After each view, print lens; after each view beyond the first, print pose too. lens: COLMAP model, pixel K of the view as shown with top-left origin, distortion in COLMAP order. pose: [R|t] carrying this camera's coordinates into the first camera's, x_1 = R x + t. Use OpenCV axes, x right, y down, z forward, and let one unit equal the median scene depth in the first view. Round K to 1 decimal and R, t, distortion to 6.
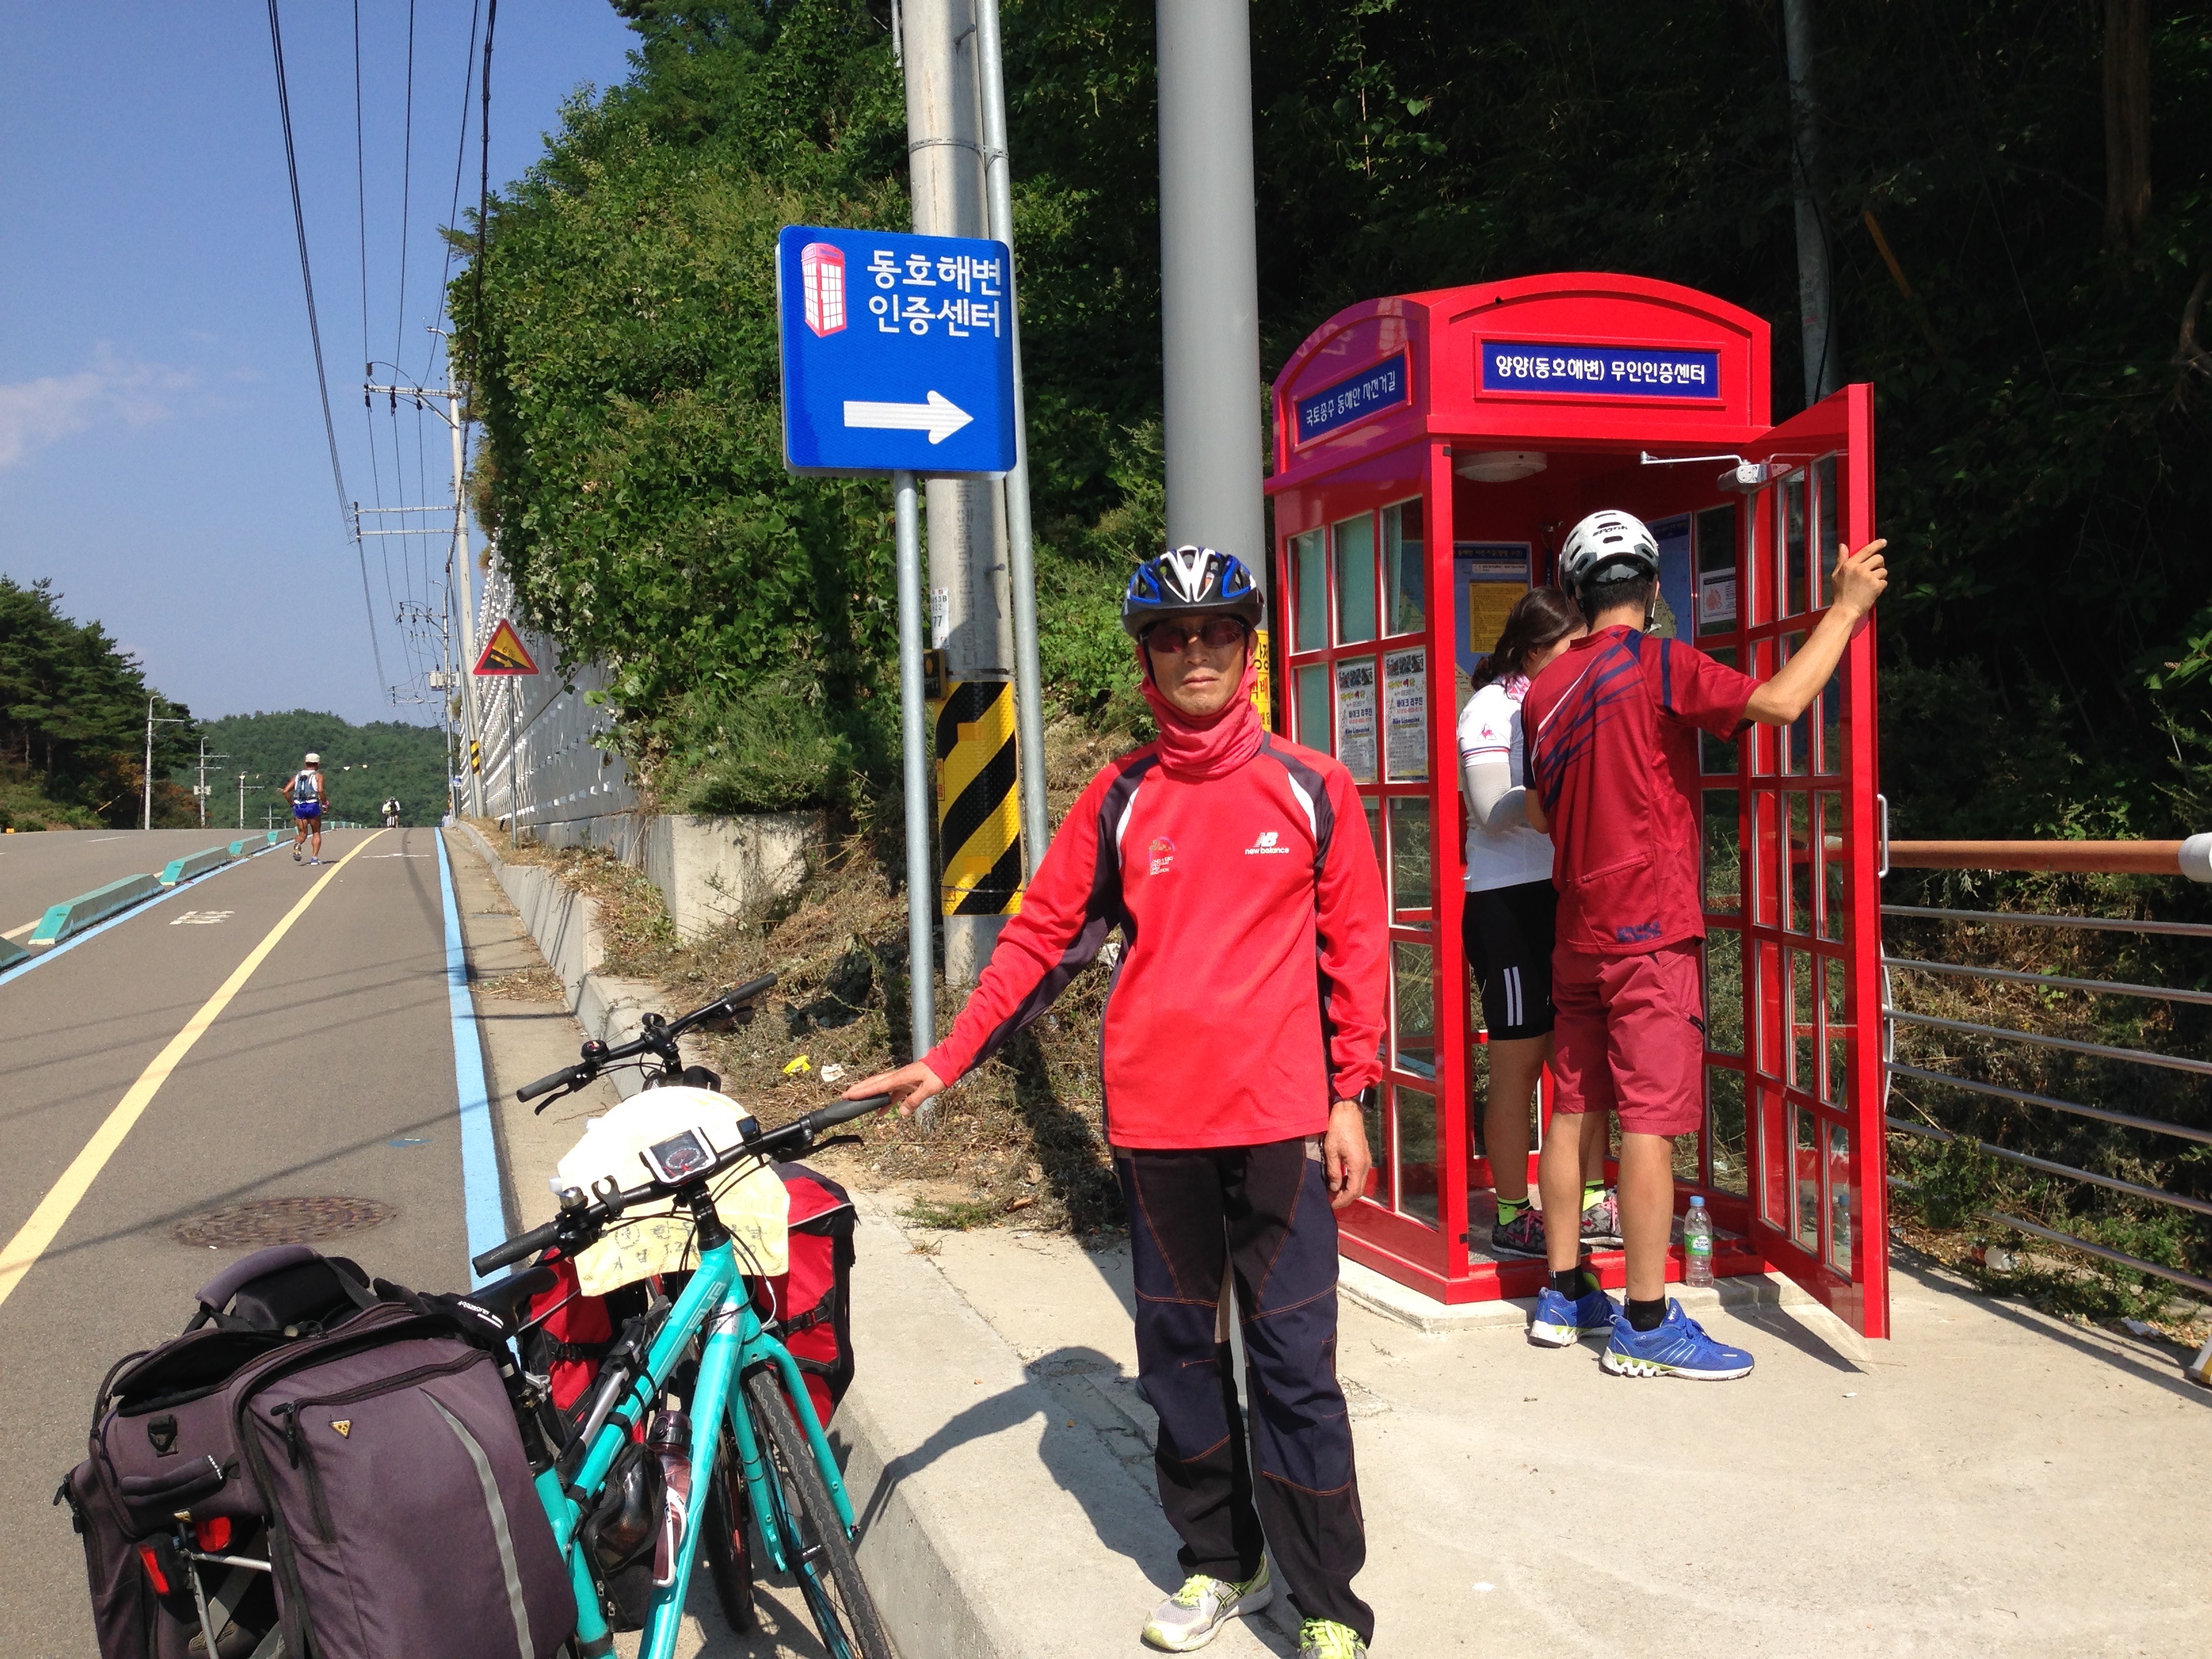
lens RADIAL K [[1992.3, 0, 1111.7], [0, 1992.3, 839.3], [0, 0, 1]] dist [0.000031, -0.067494]
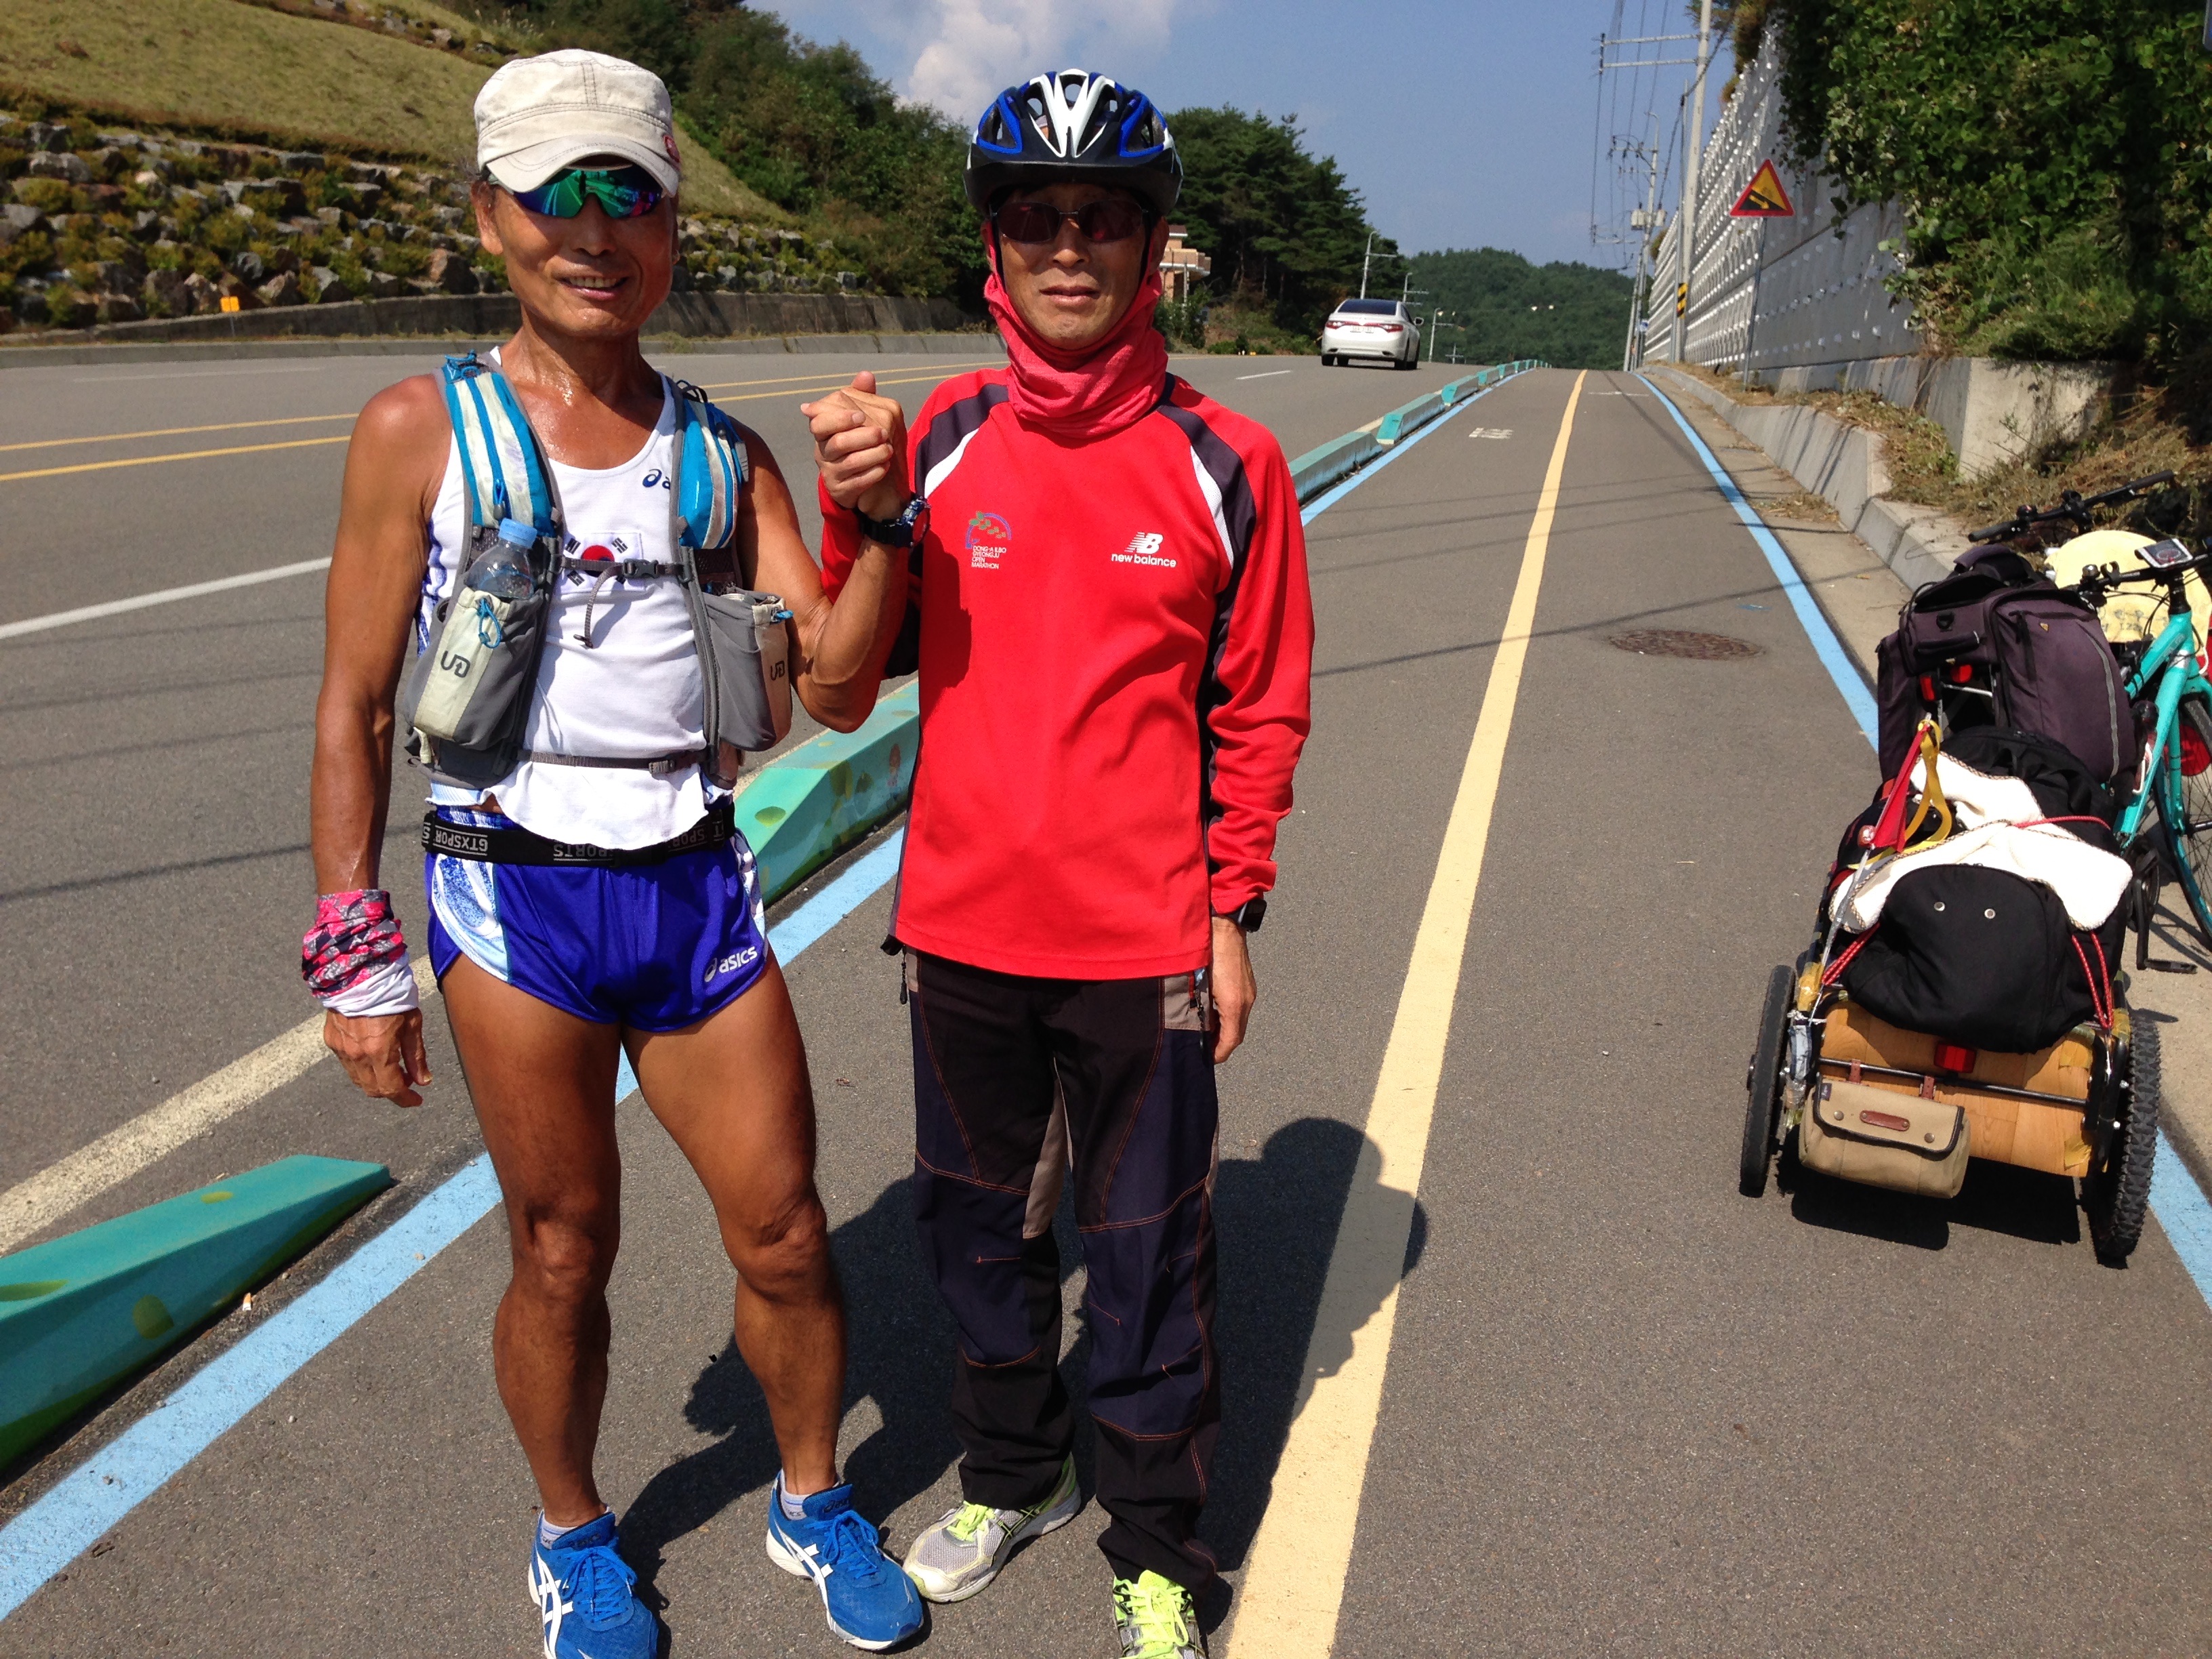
lens RADIAL K [[1992.3, 0, 1060.0], [0, 1992.3, 899.6], [0, 0, 1]] dist [0.000031, -0.067494]
pose [[0.834452, 0.187373, -0.518248, -0.015926], [-0.053410, 0.963493, 0.262354, 0.011176], [0.548486, -0.191242, 0.813996, -0.140994]]
